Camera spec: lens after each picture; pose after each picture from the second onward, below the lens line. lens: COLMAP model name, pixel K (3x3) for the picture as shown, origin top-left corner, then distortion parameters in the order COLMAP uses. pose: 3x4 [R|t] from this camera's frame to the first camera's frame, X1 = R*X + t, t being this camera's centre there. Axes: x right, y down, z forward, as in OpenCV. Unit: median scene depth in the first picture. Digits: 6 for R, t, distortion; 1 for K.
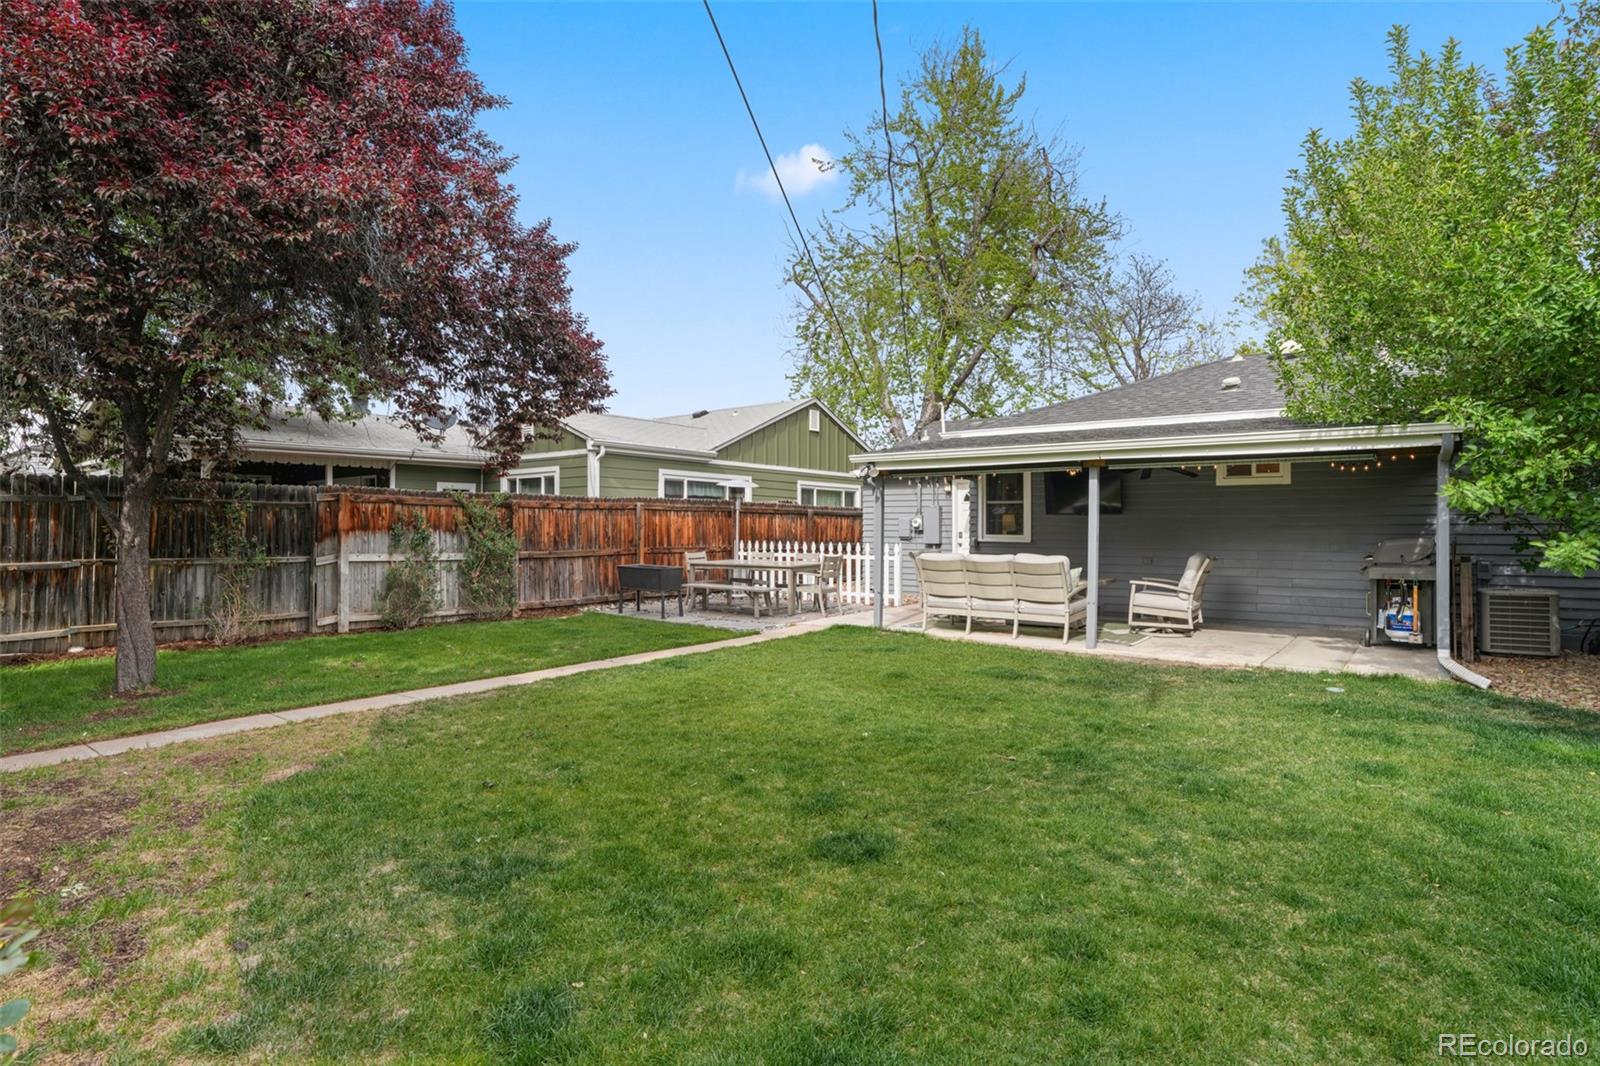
lens RADIAL K [[827.2, 0, 798.3], [0, 827.2, 527.1], [0, 0, 1]] dist [-0.056185, 0.038200]
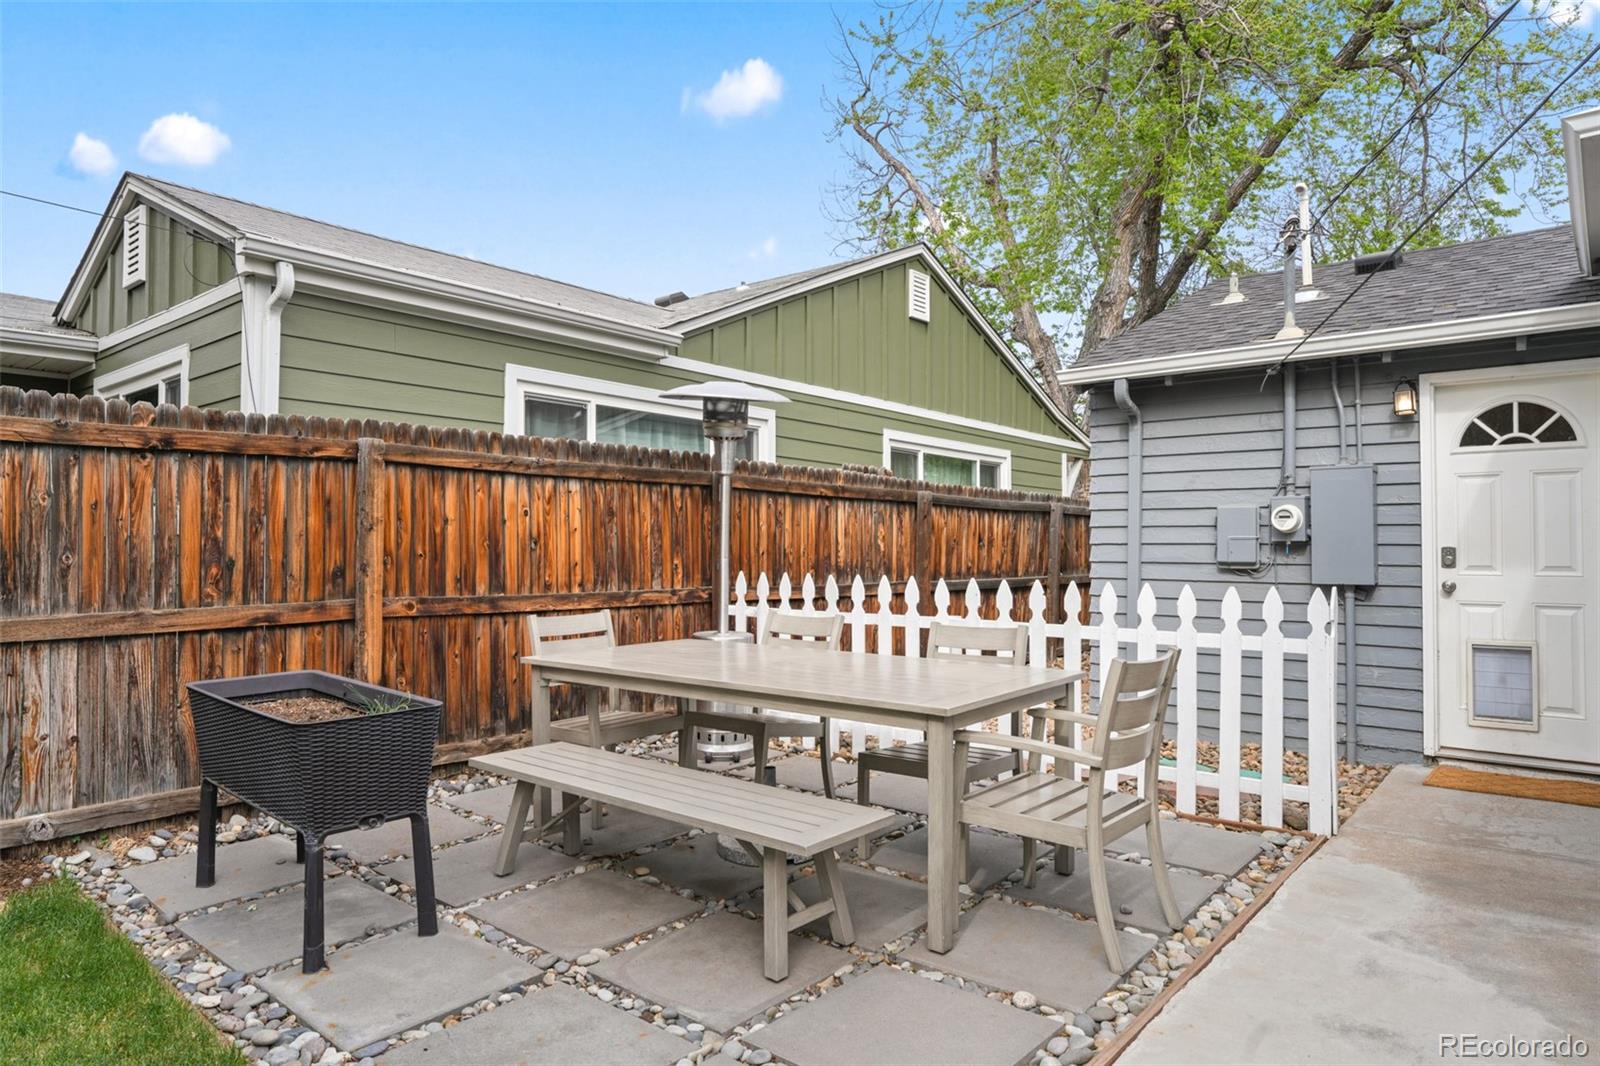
lens RADIAL K [[986.6, 0, 802.7], [0, 986.6, 539.7], [0, 0, 1]] dist [0.003782, 0.000467]
pose [[0.999256, 0.003756, -0.038381, -0.027732], [-0.003997, 0.999973, -0.006205, 0.005695], [0.038357, 0.006354, 0.999244, 0.593611]]
